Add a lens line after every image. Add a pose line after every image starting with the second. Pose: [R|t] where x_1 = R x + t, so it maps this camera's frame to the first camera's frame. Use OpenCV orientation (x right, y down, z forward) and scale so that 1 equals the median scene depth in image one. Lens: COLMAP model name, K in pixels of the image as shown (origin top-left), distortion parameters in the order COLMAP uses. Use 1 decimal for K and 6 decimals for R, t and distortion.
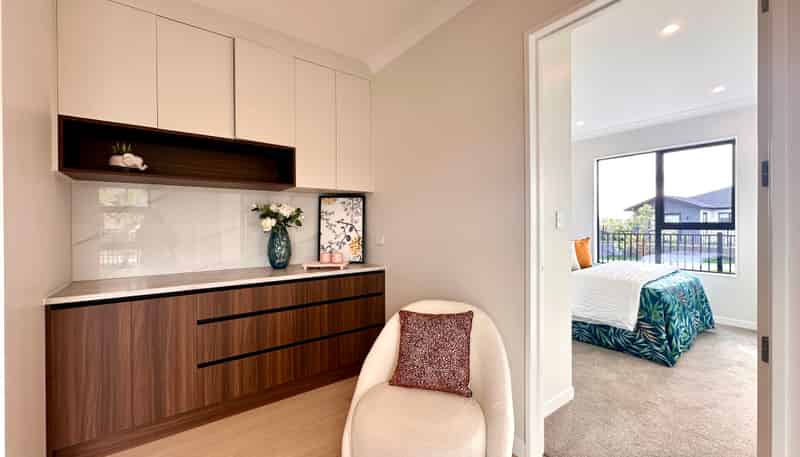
lens RADIAL K [[320.9, 0, 400.0], [0, 320.9, 228.5], [0, 0, 1]] dist [-0.000846, -0.000134]
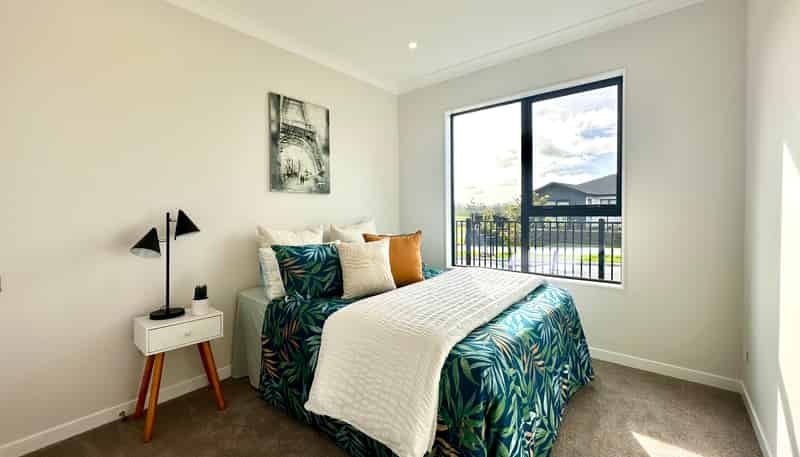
lens RADIAL K [[320.9, 0, 400.0], [0, 320.9, 228.5], [0, 0, 1]] dist [-0.000846, -0.000134]
pose [[0.974673, -0.024861, 0.222248, 0.473814], [0.017508, 0.999234, 0.034995, 0.001224], [-0.222948, -0.030218, 0.974362, 0.476476]]
